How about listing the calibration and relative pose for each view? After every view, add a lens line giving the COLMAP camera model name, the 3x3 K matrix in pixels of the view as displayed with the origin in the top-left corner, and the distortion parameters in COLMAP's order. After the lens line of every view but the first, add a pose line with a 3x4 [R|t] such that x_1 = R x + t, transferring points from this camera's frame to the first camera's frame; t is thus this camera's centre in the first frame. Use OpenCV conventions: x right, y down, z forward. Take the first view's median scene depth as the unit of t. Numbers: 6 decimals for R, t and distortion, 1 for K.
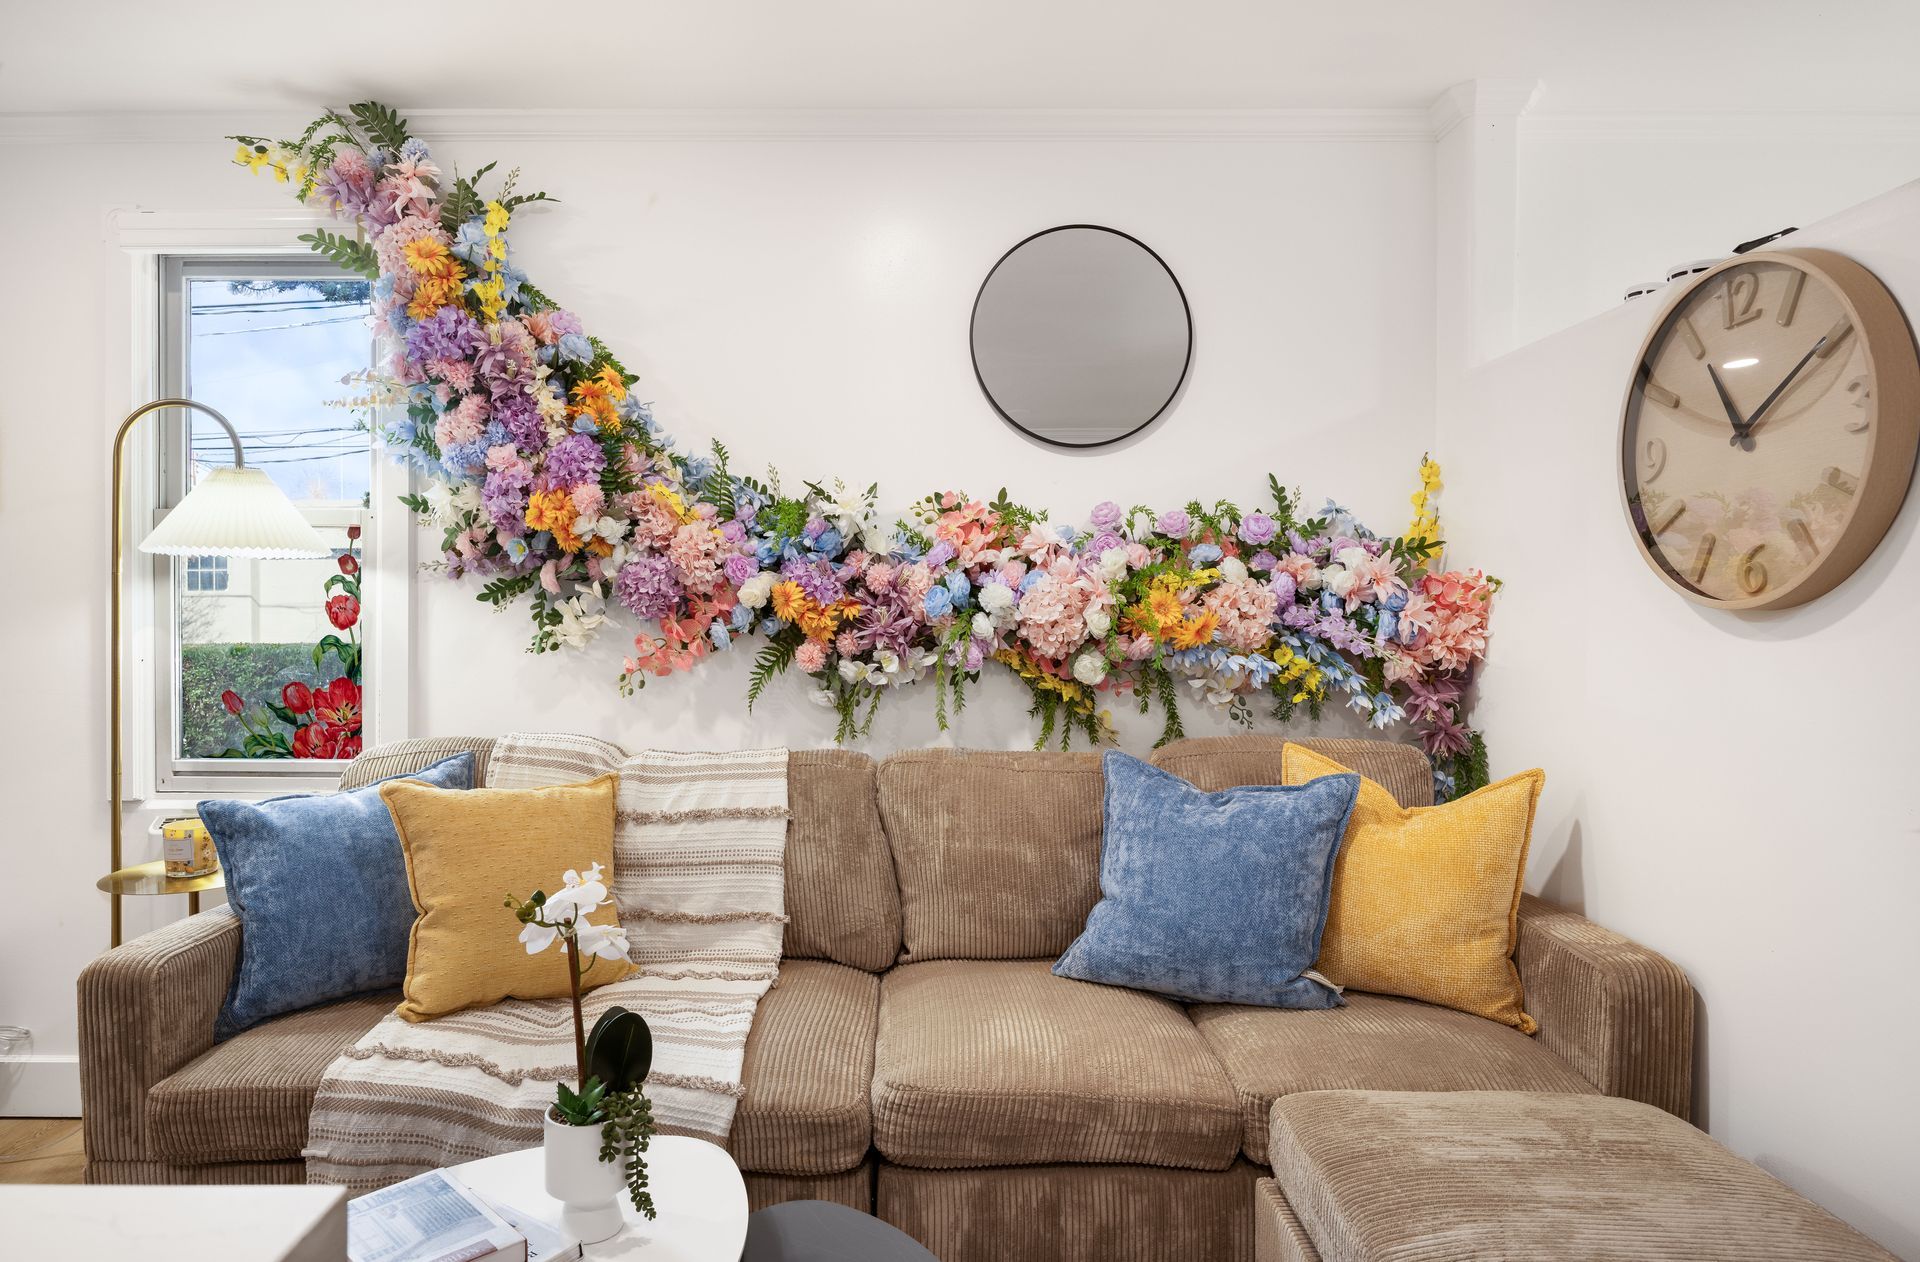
lens RADIAL K [[1155.3, 0, 885.4], [0, 1155.3, 620.2], [0, 0, 1]] dist [-0.006180, 0.002109]
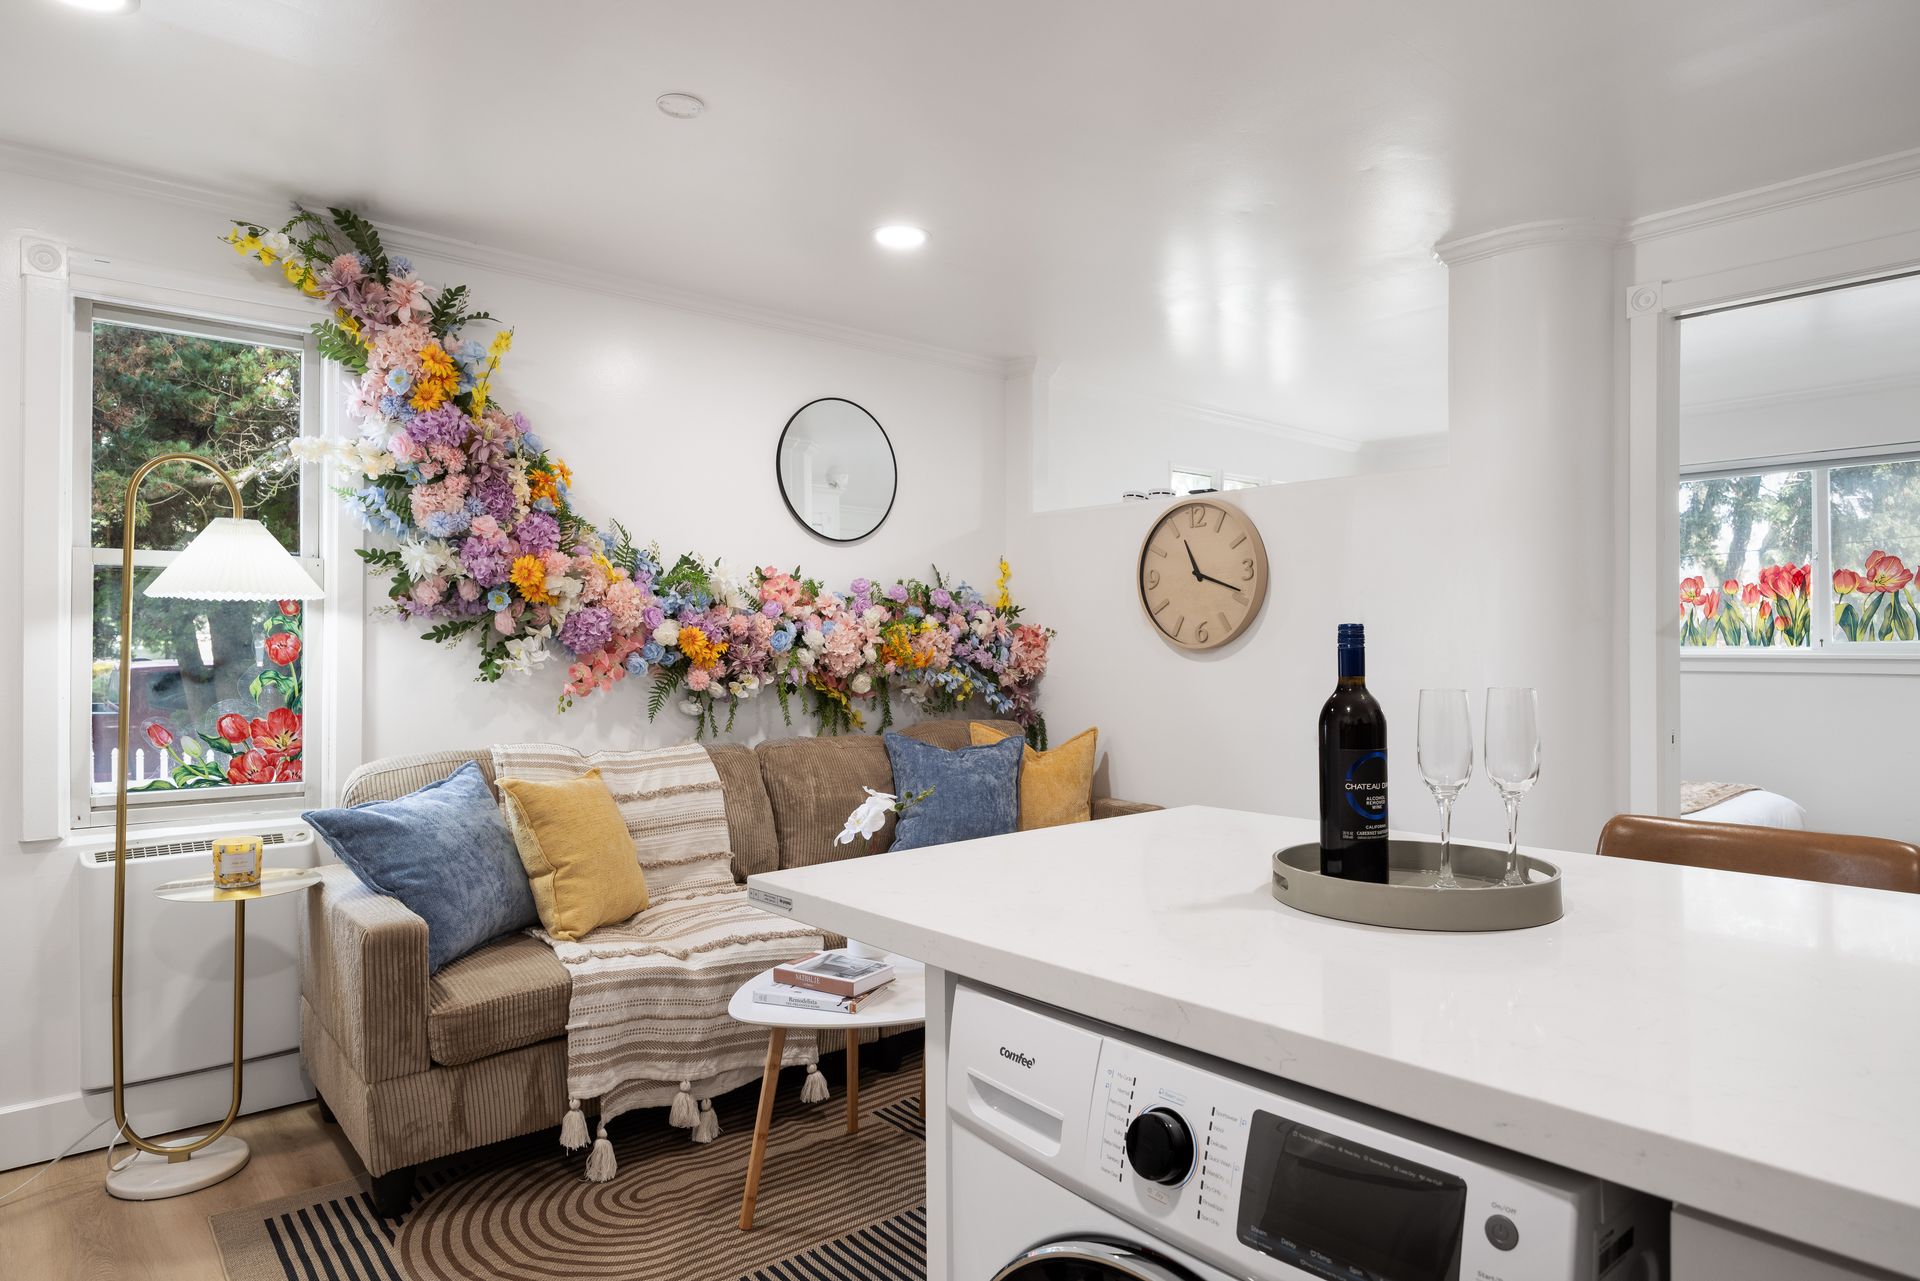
lens RADIAL K [[1171.5, 0, 980.8], [0, 1171.5, 627.2], [0, 0, 1]] dist [0.003349, 0.005355]
pose [[0.740256, 0.009329, 0.672260, -0.798555], [0.000254, 0.999900, -0.014156, -0.013031], [-0.672325, 0.010650, 0.740180, -0.314639]]
